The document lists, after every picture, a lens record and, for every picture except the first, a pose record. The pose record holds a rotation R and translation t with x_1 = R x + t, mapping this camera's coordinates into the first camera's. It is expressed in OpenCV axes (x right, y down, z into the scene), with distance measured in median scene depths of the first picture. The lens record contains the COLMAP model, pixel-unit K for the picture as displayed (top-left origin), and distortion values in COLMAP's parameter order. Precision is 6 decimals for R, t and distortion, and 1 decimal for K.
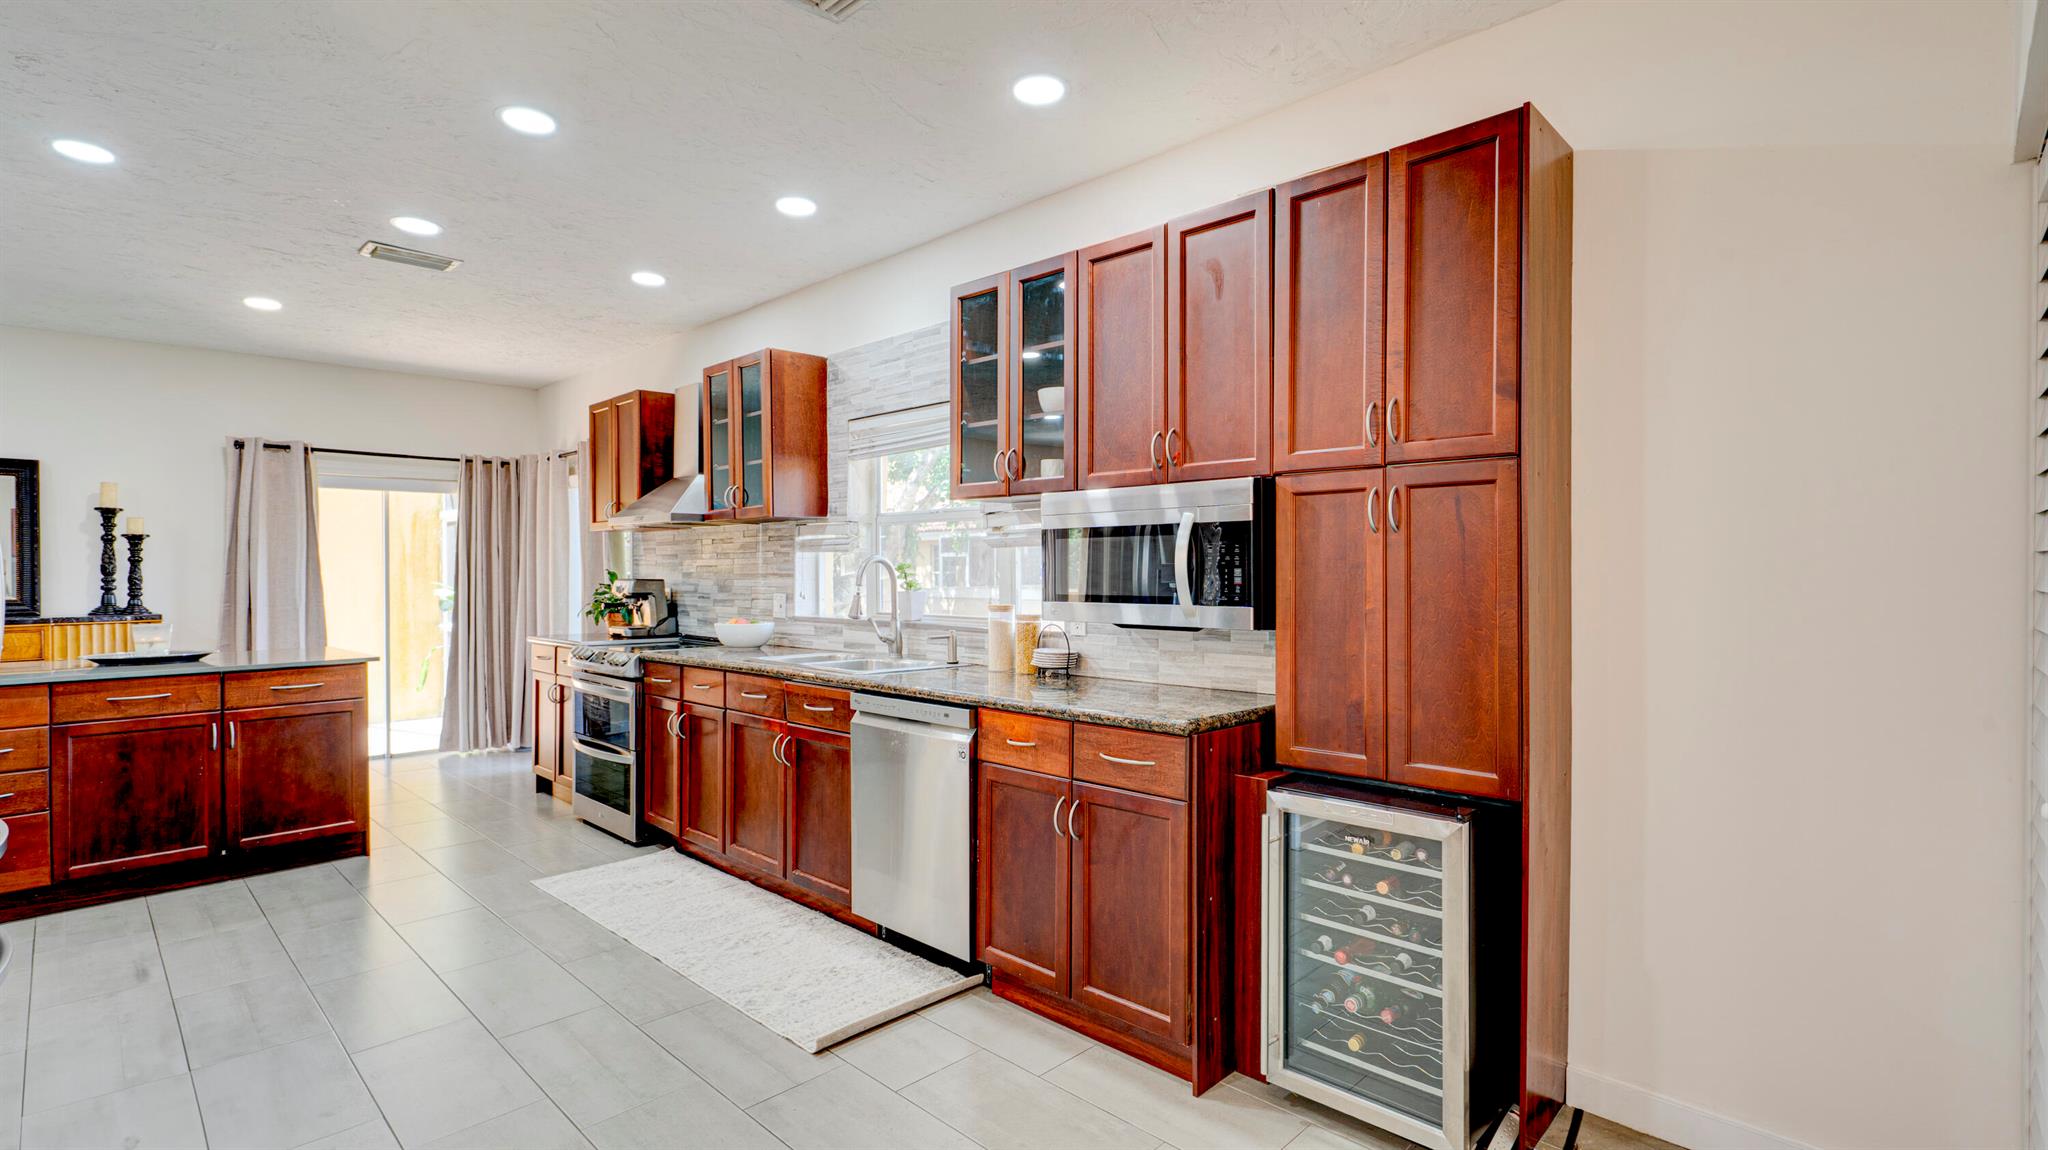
lens RADIAL K [[955.7, 0, 1024.0], [0, 955.7, 575.0], [0, 0, 1]] dist [0.000541, -0.000077]
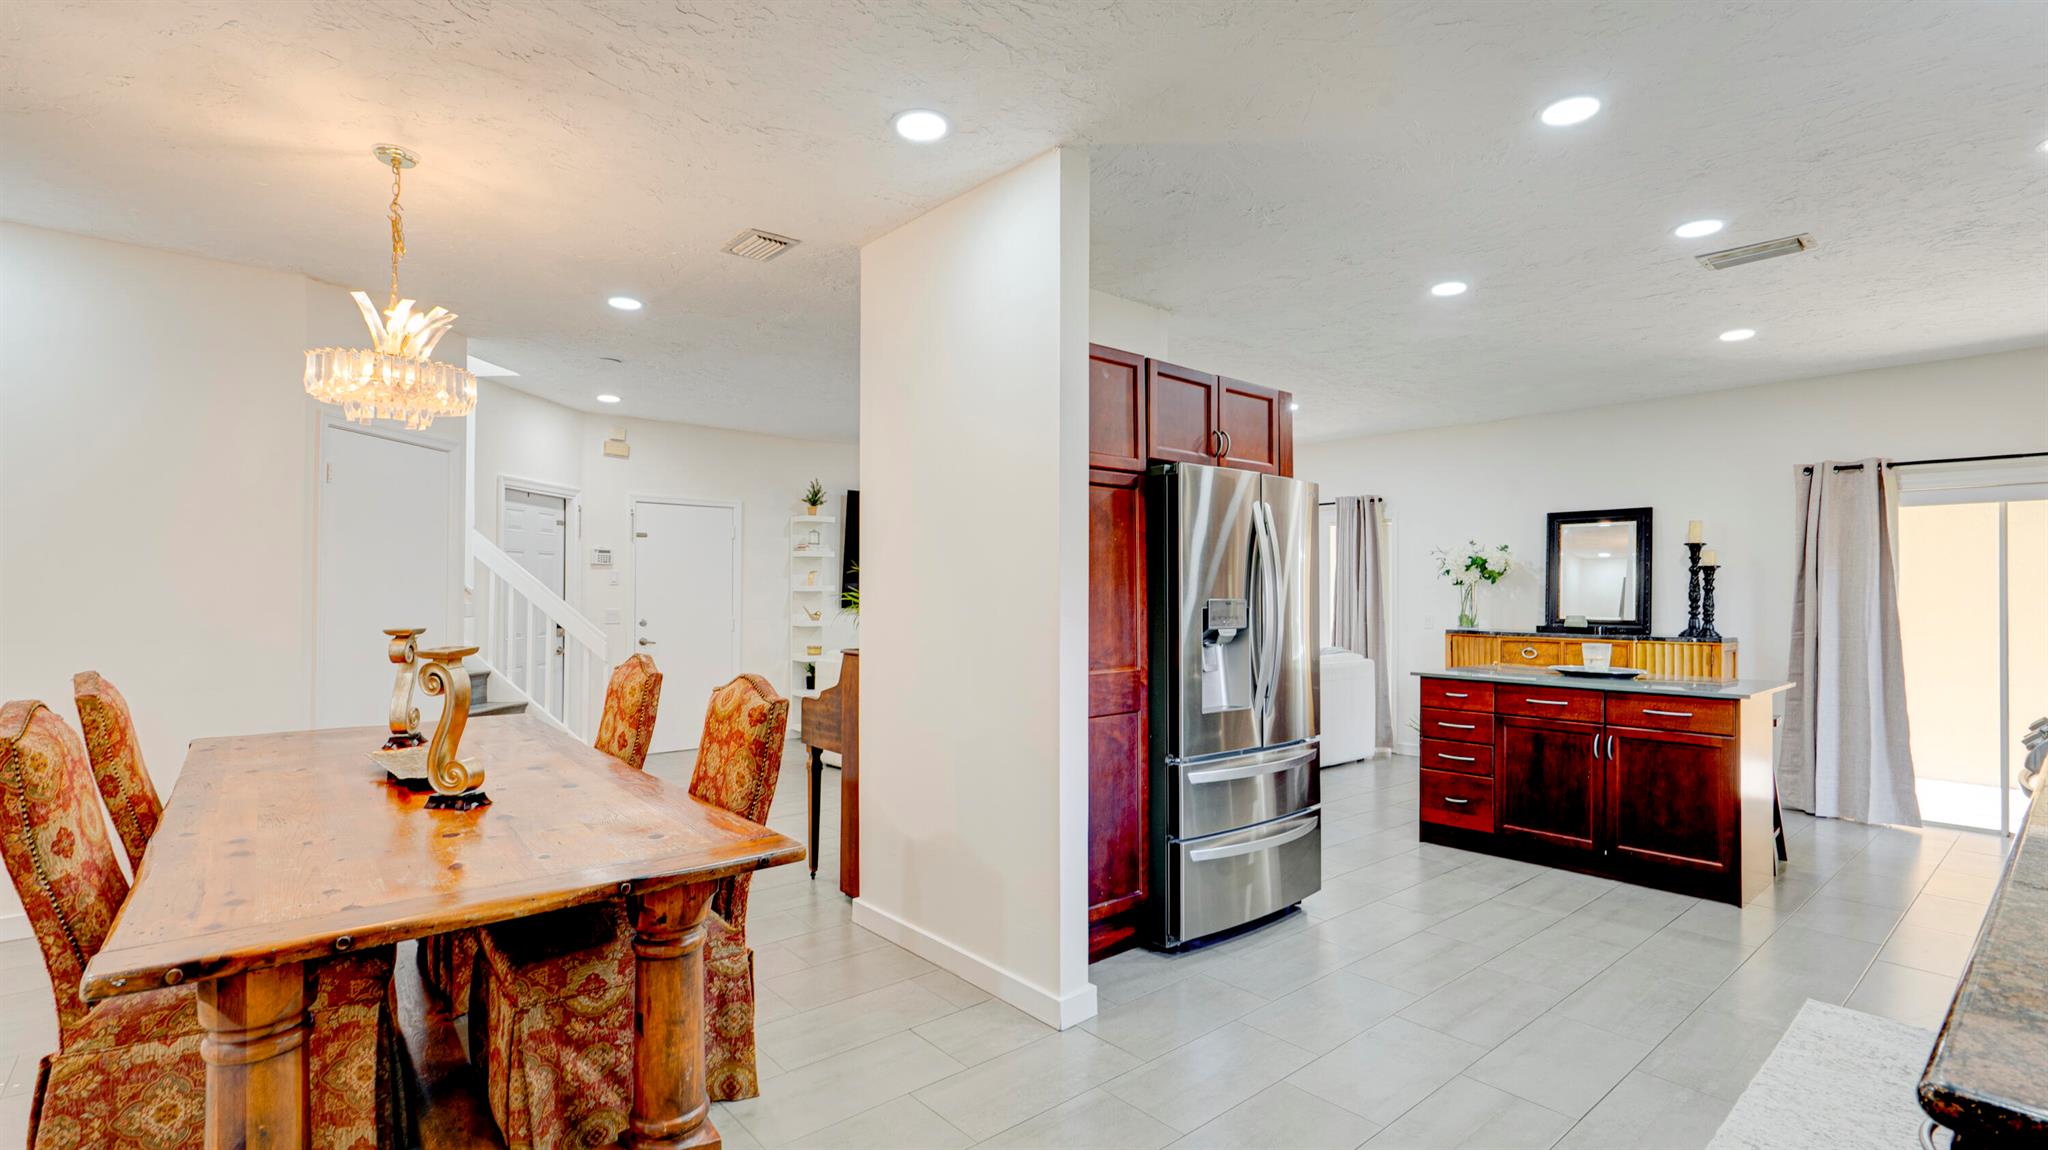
lens RADIAL K [[929.5, 0, 1024.0], [0, 929.5, 575.0], [0, 0, 1]] dist [0.022222, 0.000075]
pose [[-0.078936, -0.013995, -0.996781, 0.263393], [-0.007956, 0.999878, -0.013409, -0.012075], [0.996848, 0.006872, -0.079038, 0.334640]]
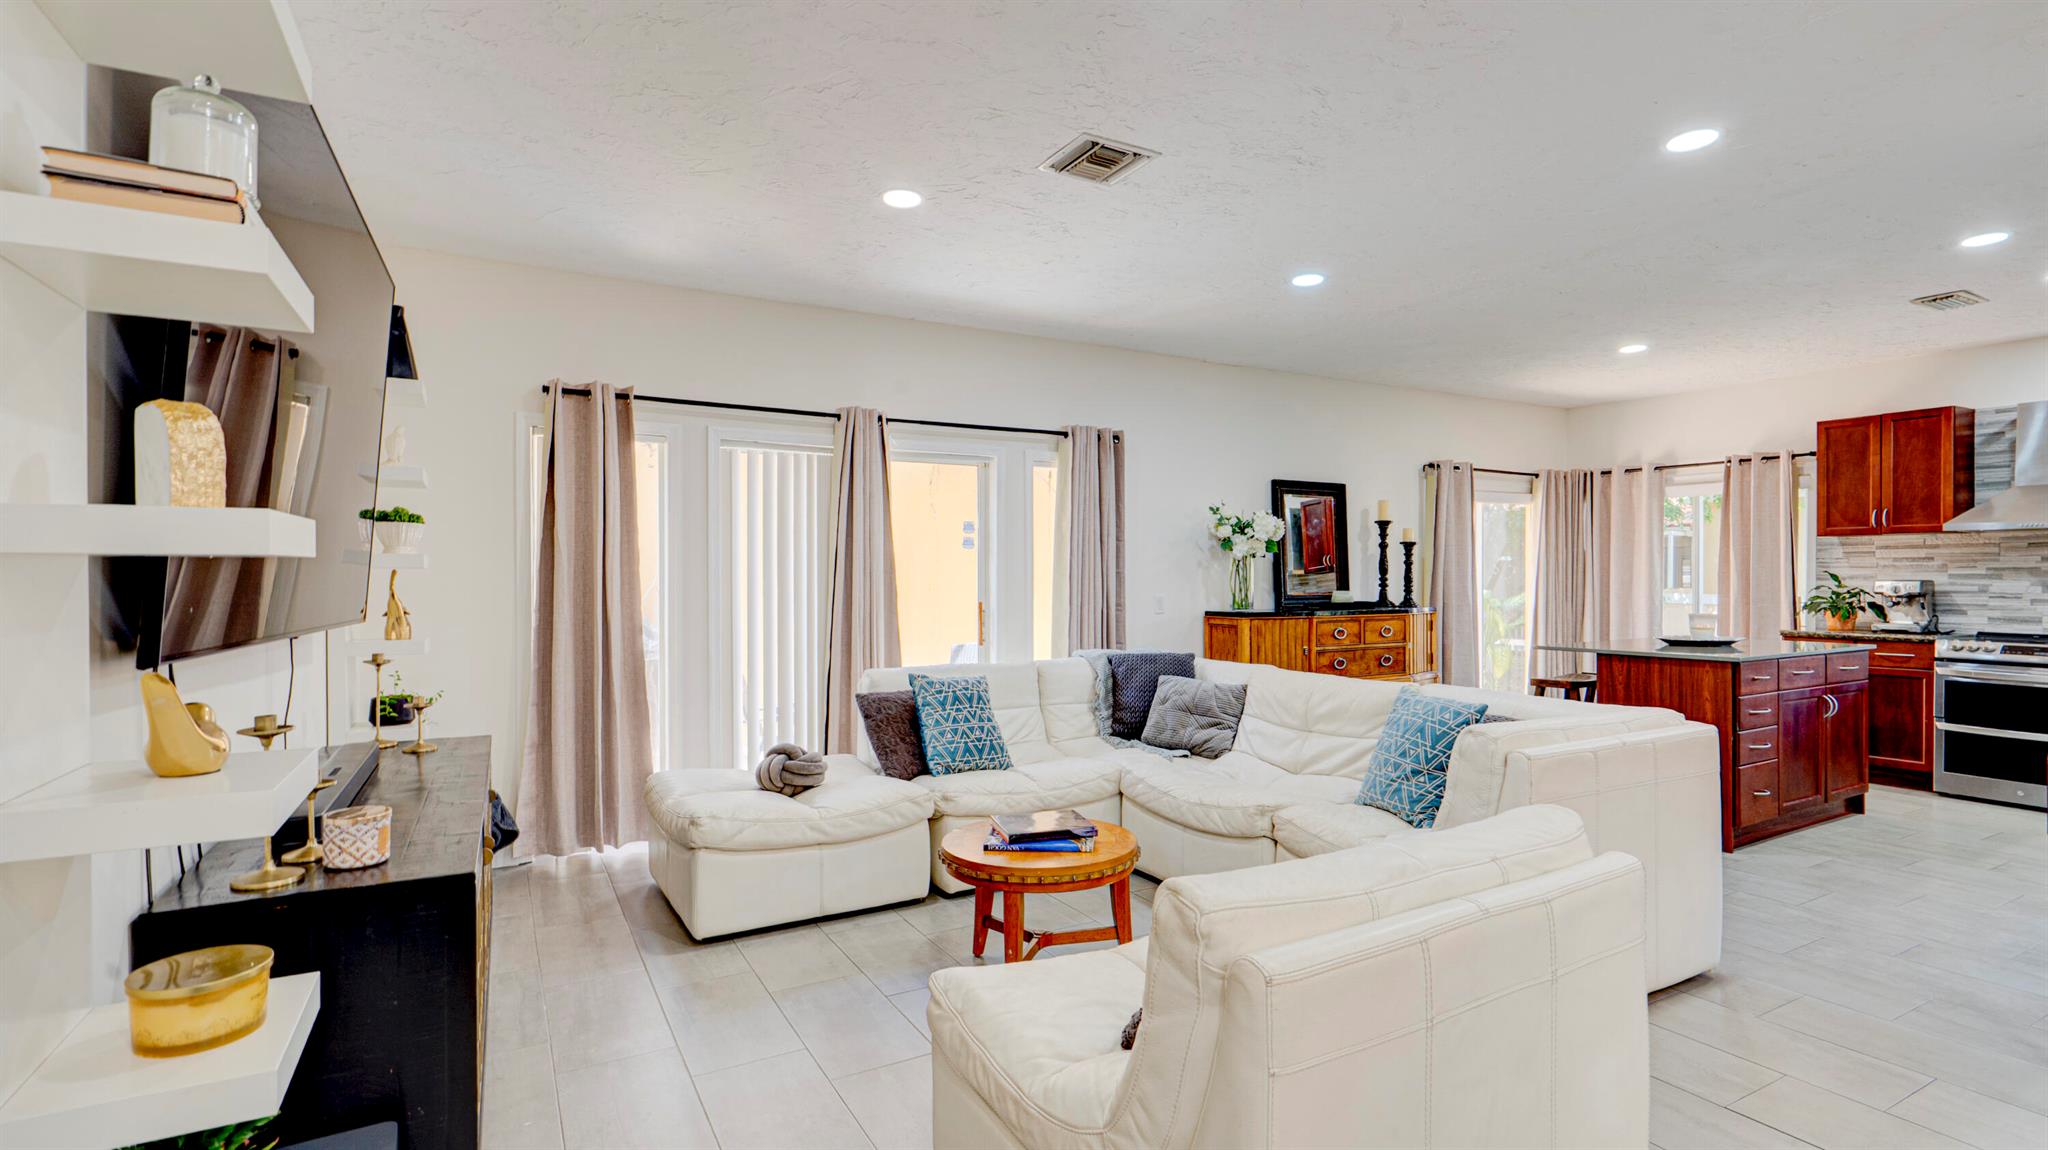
lens RADIAL K [[955.7, 0, 1024.0], [0, 955.7, 575.0], [0, 0, 1]] dist [0.000541, -0.000077]
pose [[0.961419, 0.000619, -0.275088, -1.211261], [-0.000932, 0.999999, -0.001005, 0.001836], [0.275087, 0.001223, 0.961418, -0.393285]]
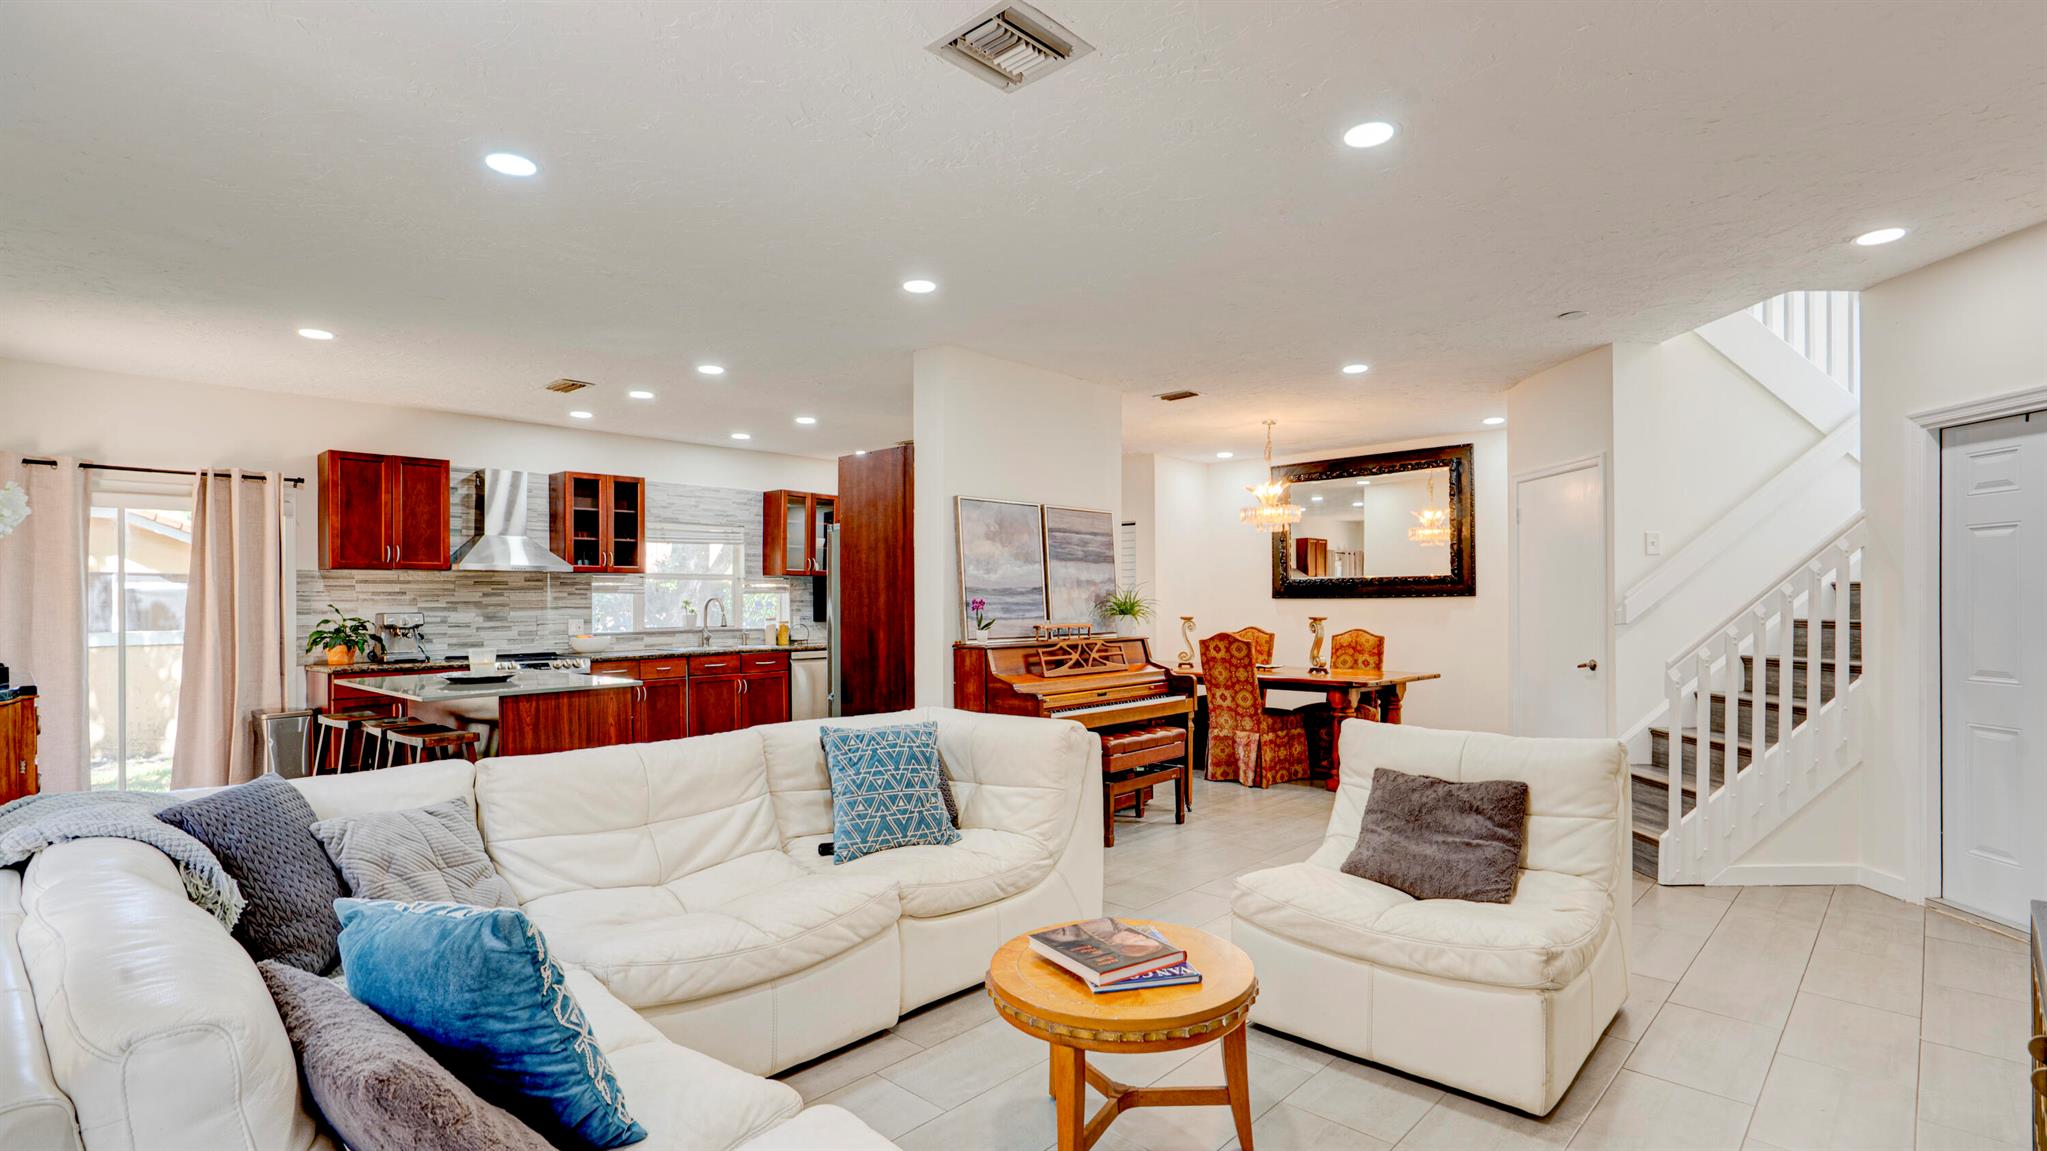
lens RADIAL K [[992.0, 0, 1023.5], [0, 992.0, 575.5], [0, 0, 1]] dist [0.000681, 0.000091]
pose [[-0.028549, 0.029469, 0.999158, -1.893841], [0.006919, 0.999547, -0.029282, 0.000576], [-0.999568, 0.006077, -0.028740, 0.313359]]
